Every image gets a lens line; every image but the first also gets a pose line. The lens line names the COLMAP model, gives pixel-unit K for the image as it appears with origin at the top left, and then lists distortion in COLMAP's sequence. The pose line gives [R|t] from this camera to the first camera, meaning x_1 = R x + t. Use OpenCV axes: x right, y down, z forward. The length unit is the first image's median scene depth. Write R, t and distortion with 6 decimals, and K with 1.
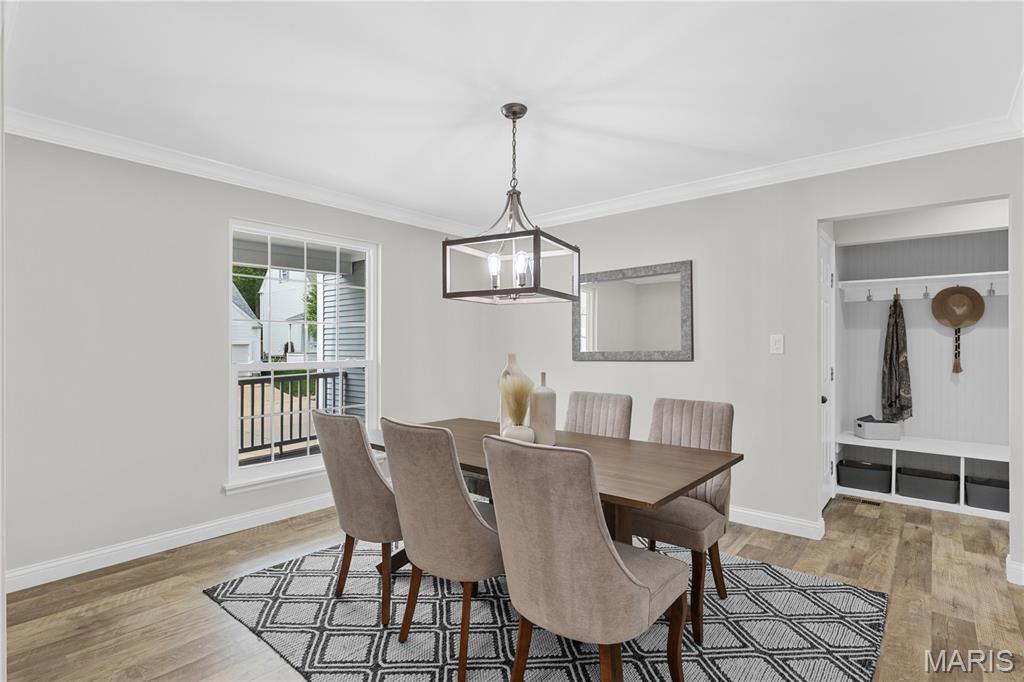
lens RADIAL K [[509.7, 0, 514.1], [0, 509.7, 343.0], [0, 0, 1]] dist [0.000123, 0.000061]
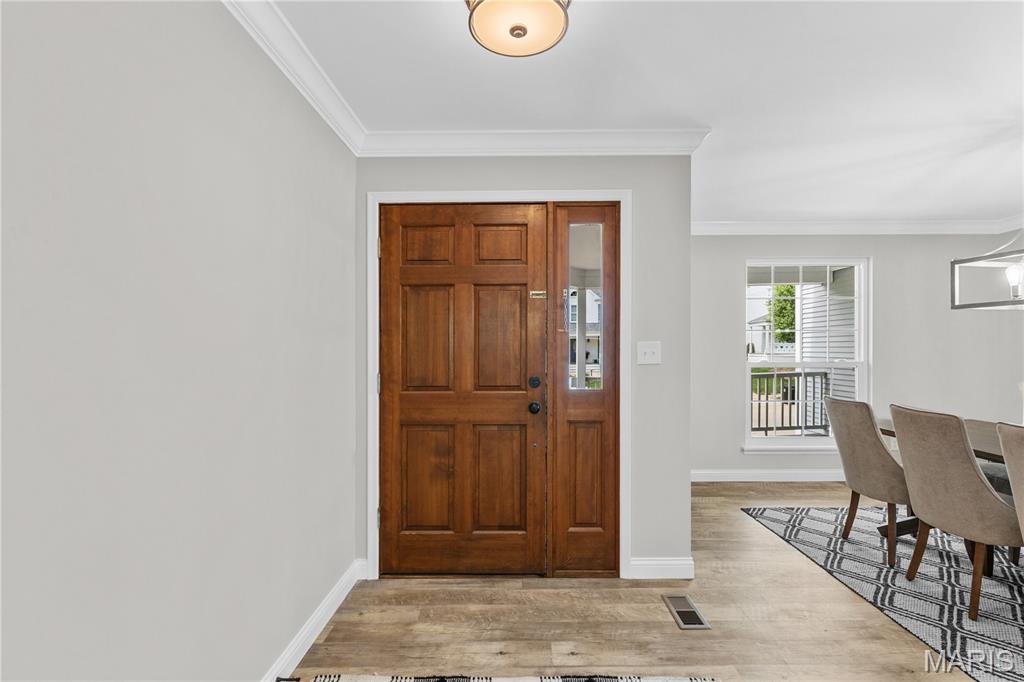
lens RADIAL K [[471.5, 0, 515.0], [0, 471.5, 347.9], [0, 0, 1]] dist [-0.000786, -0.001224]
pose [[0.643065, 0.001016, -0.765811, 0.044042], [0.004991, 0.999972, 0.005518, -0.011564], [0.765795, -0.007371, 0.643043, -0.457508]]
